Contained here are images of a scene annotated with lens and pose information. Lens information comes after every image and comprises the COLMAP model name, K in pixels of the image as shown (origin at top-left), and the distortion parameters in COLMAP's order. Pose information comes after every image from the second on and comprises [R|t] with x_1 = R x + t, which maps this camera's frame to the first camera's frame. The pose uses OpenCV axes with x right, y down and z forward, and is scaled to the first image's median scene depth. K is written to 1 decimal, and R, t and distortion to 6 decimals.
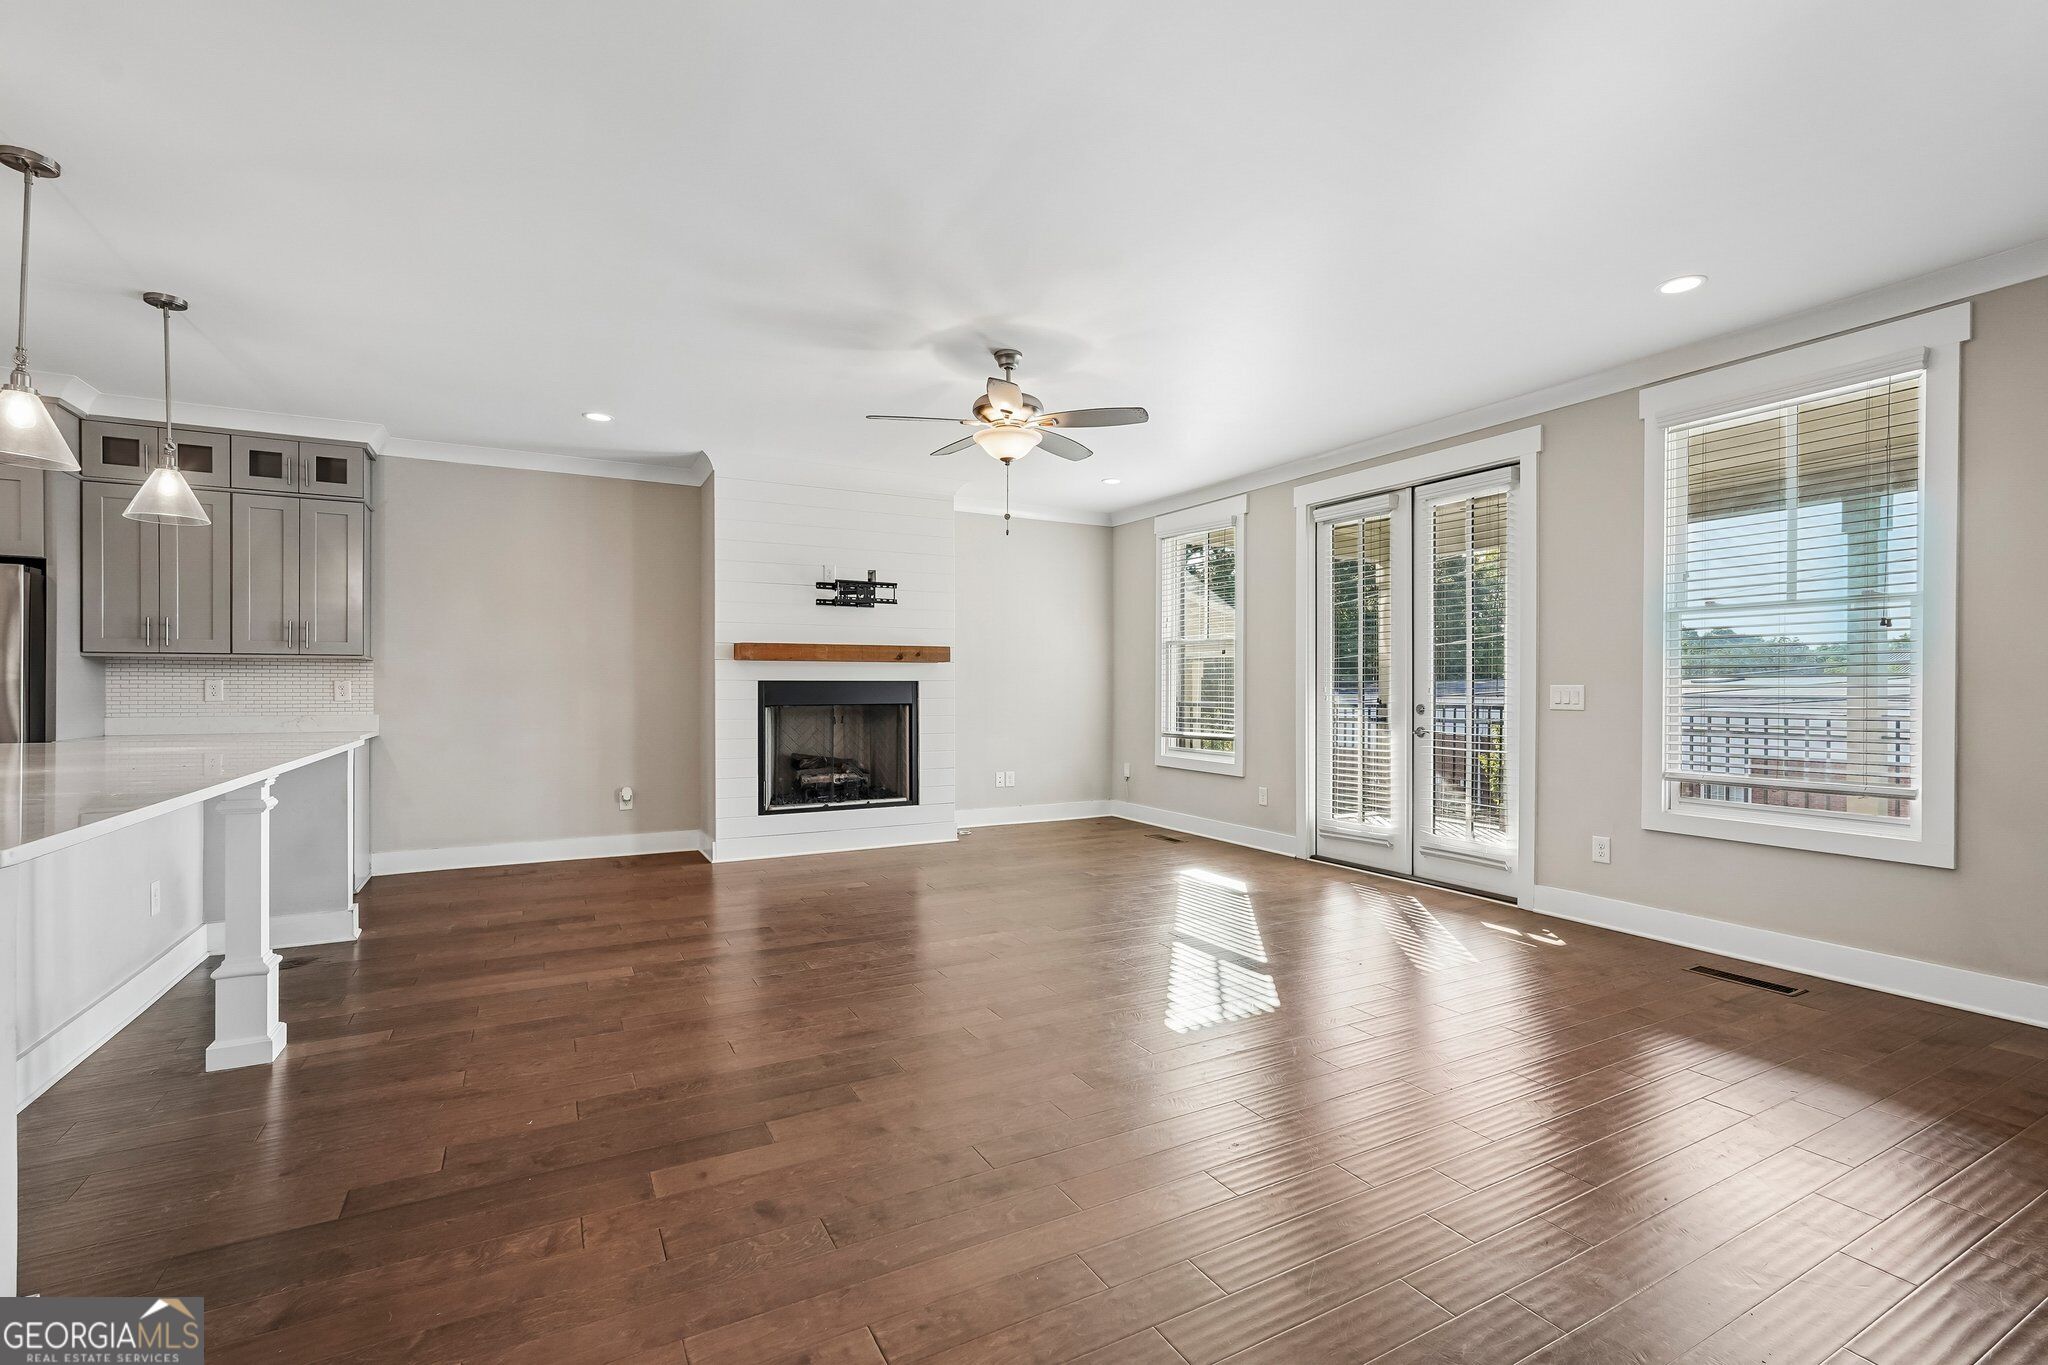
lens RADIAL K [[926.0, 0, 1016.5], [0, 926.0, 684.2], [0, 0, 1]] dist [-0.013884, 0.004981]
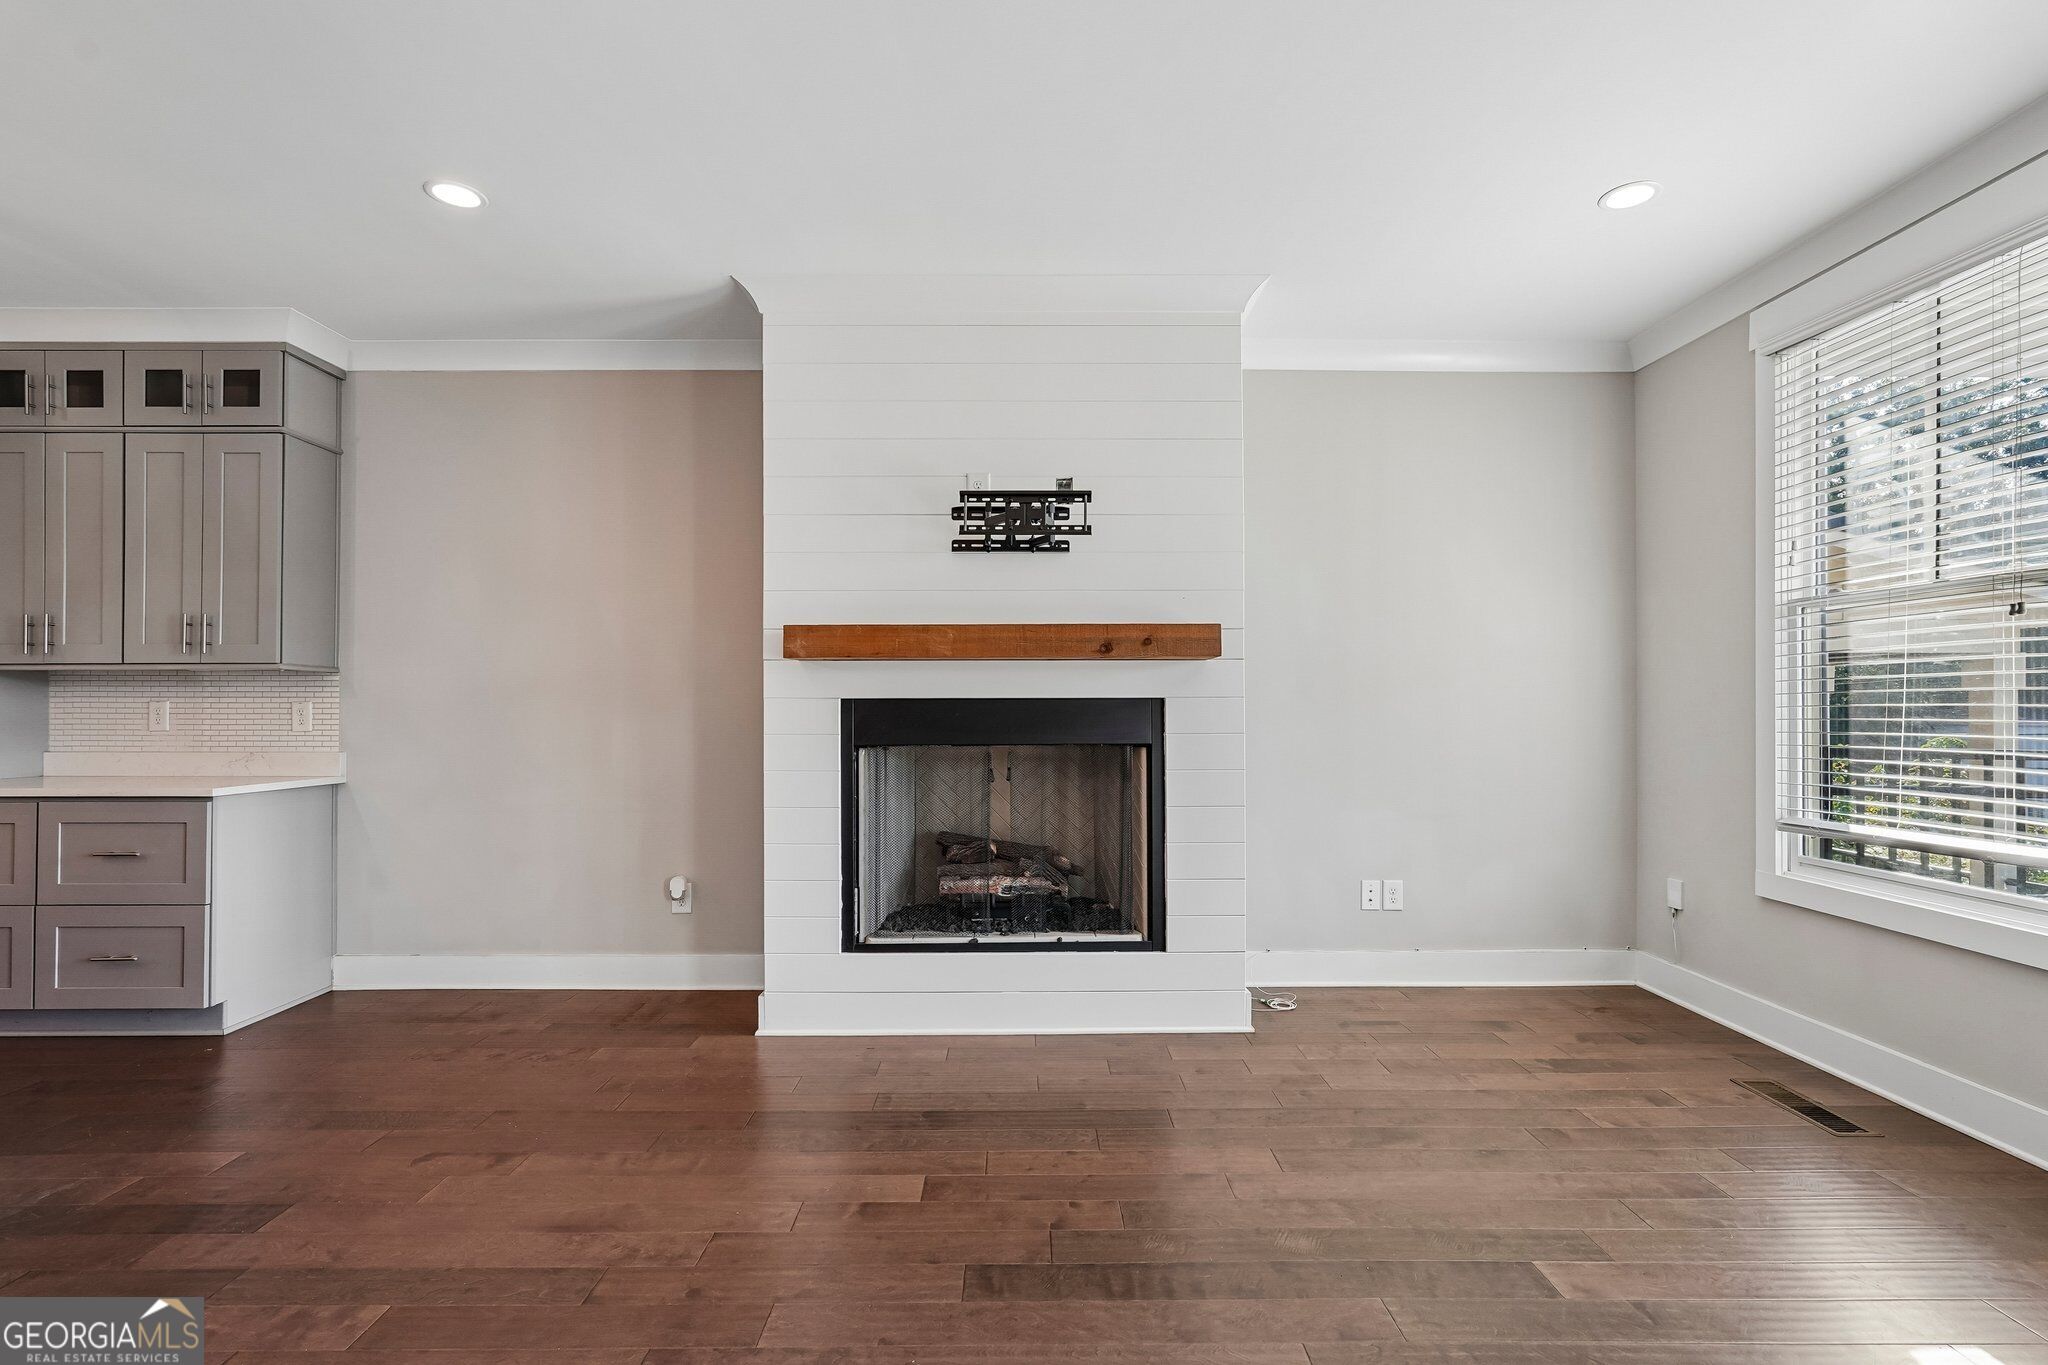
lens RADIAL K [[926.0, 0, 1026.1], [0, 926.0, 709.0], [0, 0, 1]] dist [-0.013884, 0.004981]
pose [[0.884610, -0.001920, -0.466327, 0.059650], [0.002458, 0.999997, 0.000546, 0.001850], [0.466324, -0.001629, 0.884612, 0.552067]]
